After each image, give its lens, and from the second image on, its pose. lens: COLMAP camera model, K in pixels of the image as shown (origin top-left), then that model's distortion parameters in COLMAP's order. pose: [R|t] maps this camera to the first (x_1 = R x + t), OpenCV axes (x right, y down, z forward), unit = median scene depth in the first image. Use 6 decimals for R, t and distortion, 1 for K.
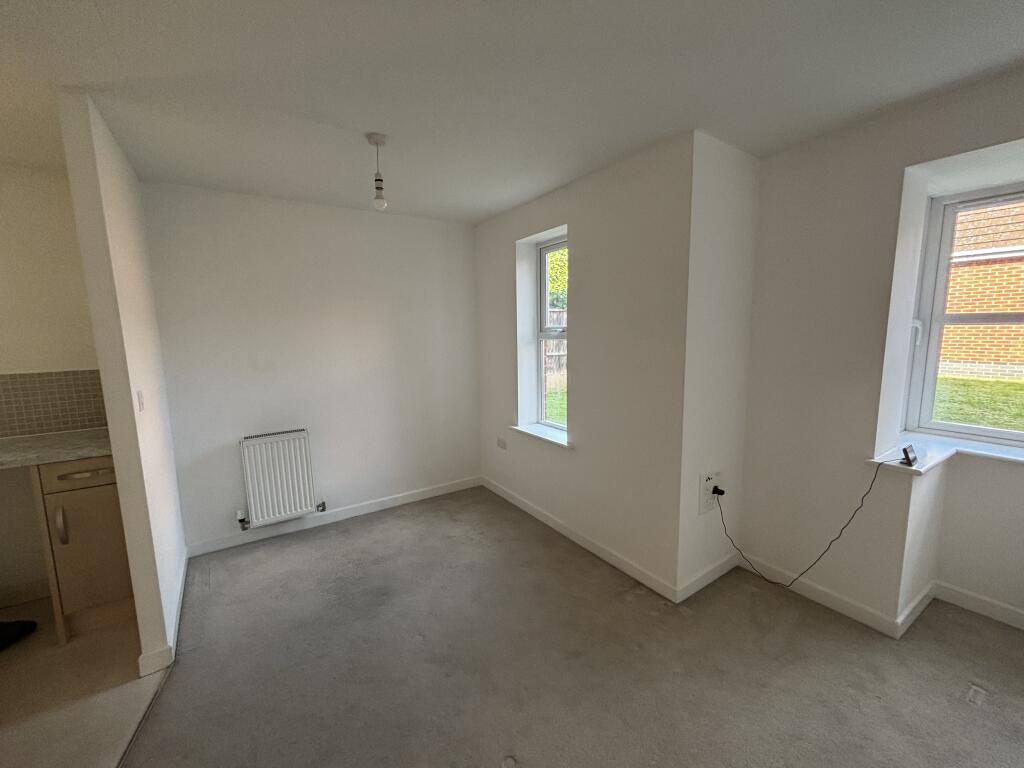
lens RADIAL K [[423.1, 0, 508.9], [0, 423.1, 383.3], [0, 0, 1]] dist [0.002030, 0.000031]
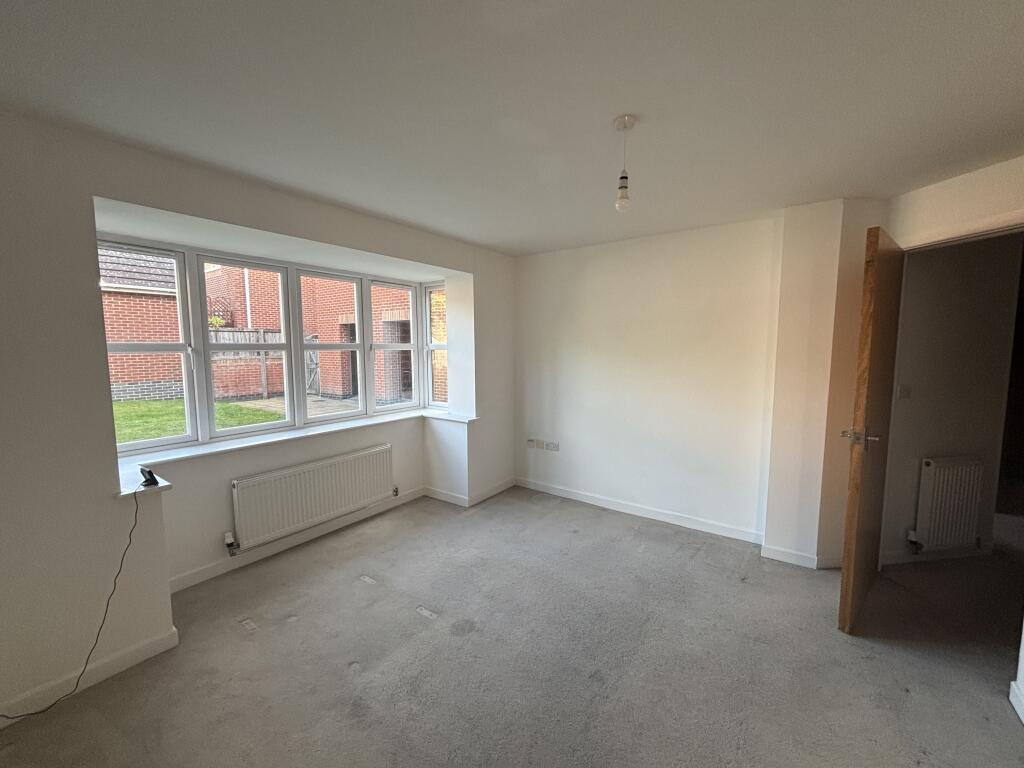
lens RADIAL K [[423.1, 0, 508.9], [0, 423.1, 383.3], [0, 0, 1]] dist [0.002030, 0.000031]
pose [[-0.362491, -0.068768, 0.929447, -0.846951], [0.142708, 0.981418, 0.128270, -0.155362], [-0.920997, 0.179136, -0.345941, 1.214114]]
